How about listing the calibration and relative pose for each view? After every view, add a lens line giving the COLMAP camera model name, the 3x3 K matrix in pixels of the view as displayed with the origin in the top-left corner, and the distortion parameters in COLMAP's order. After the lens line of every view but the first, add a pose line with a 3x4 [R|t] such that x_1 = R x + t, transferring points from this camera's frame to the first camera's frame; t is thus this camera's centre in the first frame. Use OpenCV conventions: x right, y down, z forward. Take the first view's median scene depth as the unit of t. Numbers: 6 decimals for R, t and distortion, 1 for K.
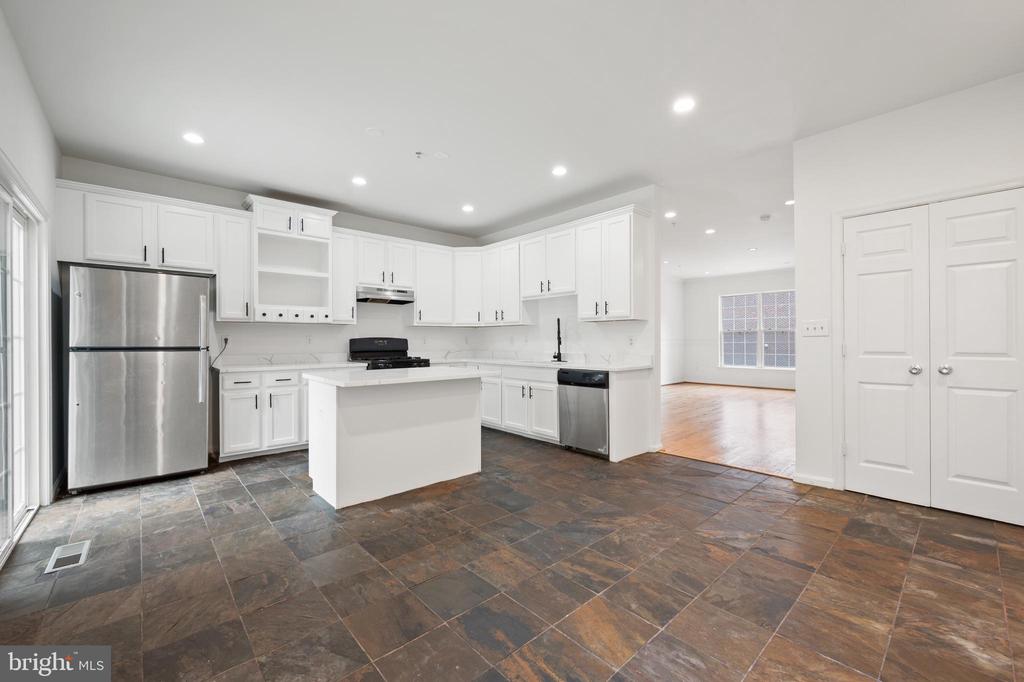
lens RADIAL K [[418.7, 0, 514.5], [0, 418.7, 341.1], [0, 0, 1]] dist [0.000541, 0.000006]
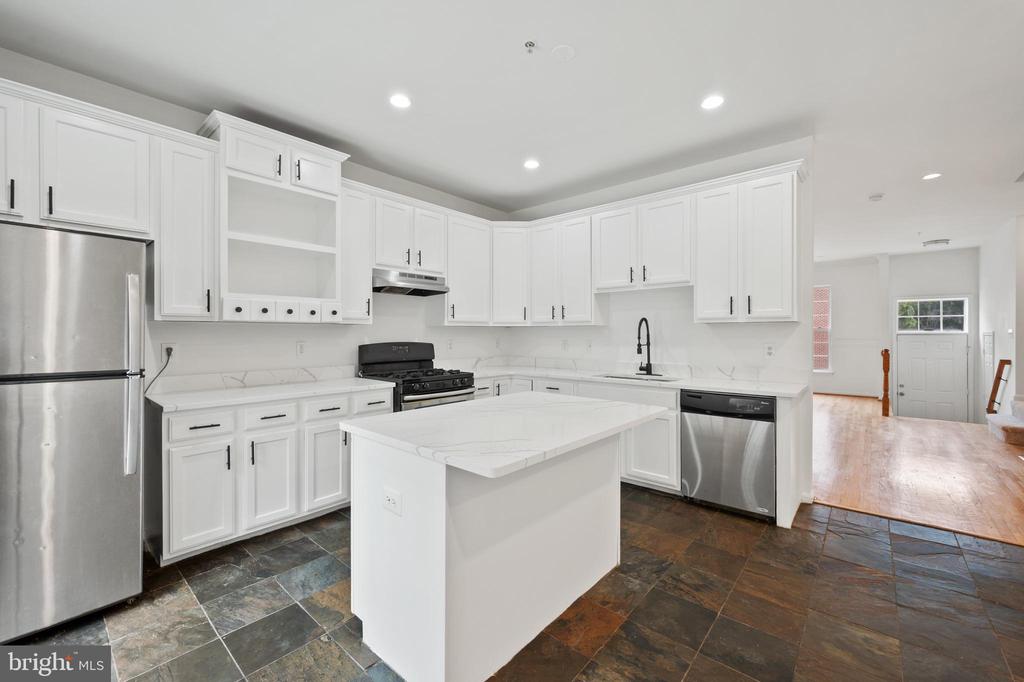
lens RADIAL K [[420.4, 0, 513.7], [0, 420.4, 334.6], [0, 0, 1]] dist [-0.000139, 0.000275]
pose [[0.992416, 0.002202, 0.122905, -0.267279], [-0.002152, 0.999998, -0.000537, -0.026893], [-0.122906, 0.000269, 0.992418, 0.332561]]
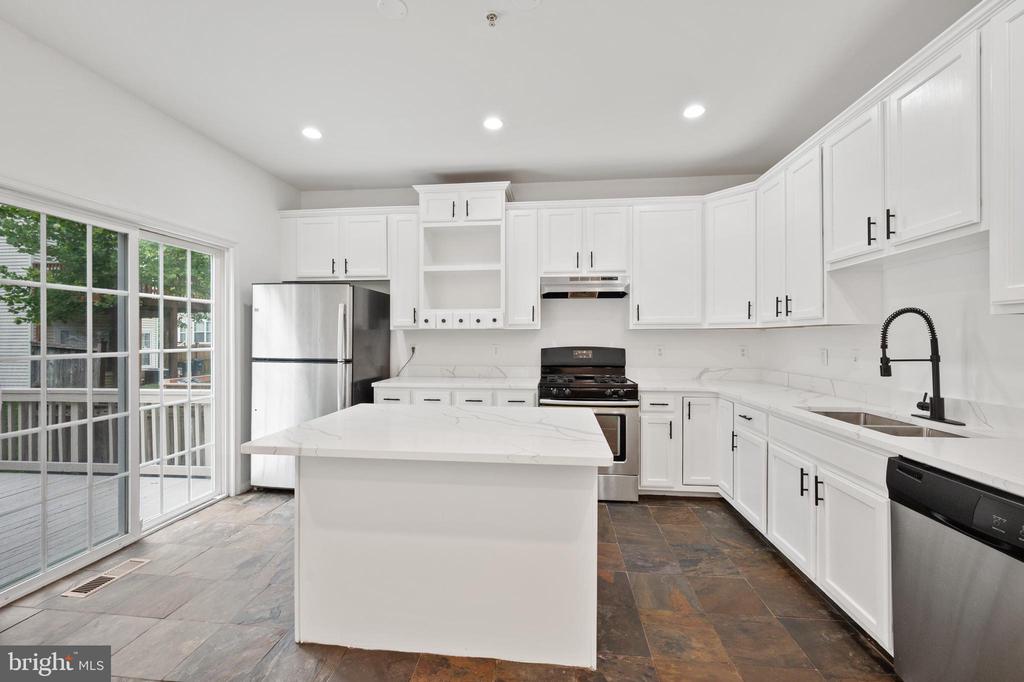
lens RADIAL K [[418.2, 0, 509.9], [0, 418.2, 337.9], [0, 0, 1]] dist [-0.000096, -0.000084]
pose [[0.664351, 0.002921, -0.747415, 0.156482], [-0.003484, 0.999994, 0.000812, -0.029248], [0.747412, 0.002065, 0.664357, 0.542998]]
